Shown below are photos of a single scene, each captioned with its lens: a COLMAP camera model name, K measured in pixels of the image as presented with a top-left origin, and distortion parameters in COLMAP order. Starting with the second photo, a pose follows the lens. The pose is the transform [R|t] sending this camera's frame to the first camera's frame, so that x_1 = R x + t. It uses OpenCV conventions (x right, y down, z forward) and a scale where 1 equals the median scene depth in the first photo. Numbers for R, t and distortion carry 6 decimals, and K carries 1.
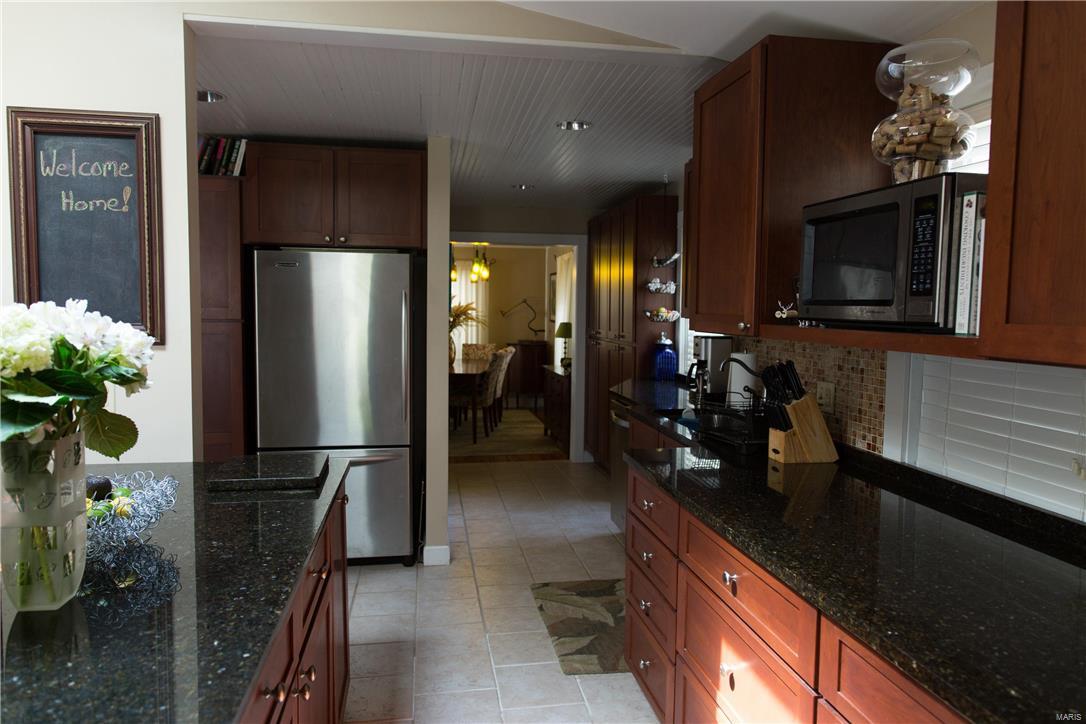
lens RADIAL K [[733.8, 0, 543.0], [0, 733.8, 362.0], [0, 0, 1]] dist [0.000603, 0.002508]
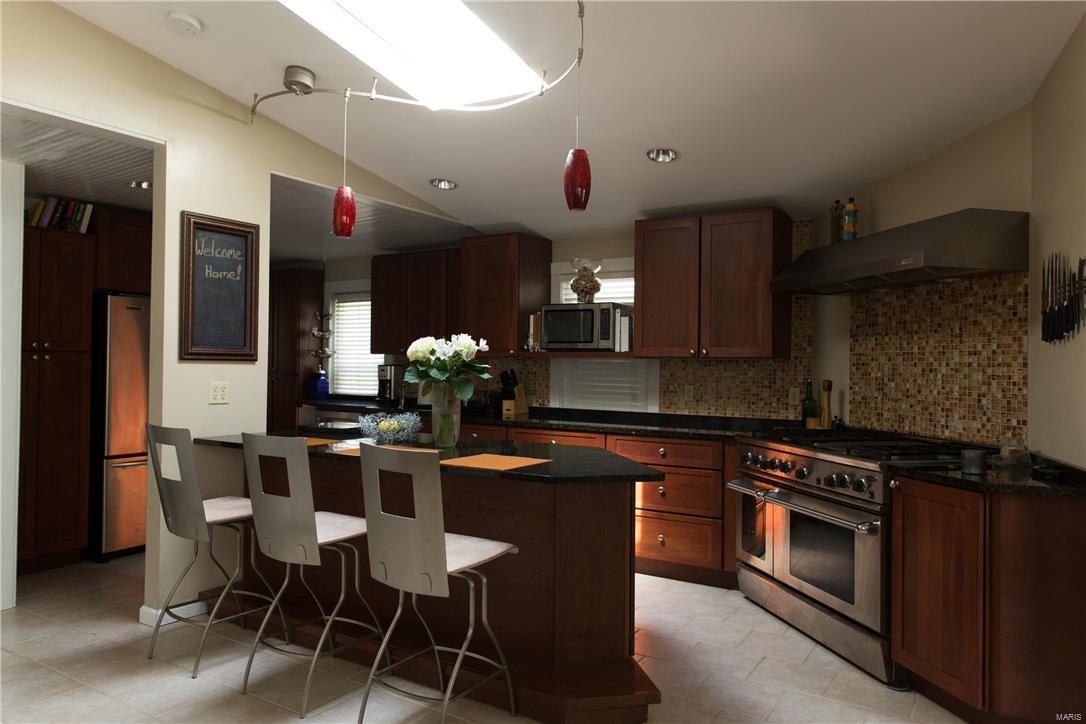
lens RADIAL K [[733.8, 0, 543.0], [0, 733.8, 362.0], [0, 0, 1]] dist [0.000603, 0.002508]
pose [[0.667779, -0.000824, 0.744359, -1.345756], [0.051702, 0.997636, -0.045279, 0.089526], [-0.742562, 0.068721, 0.666242, -0.597781]]
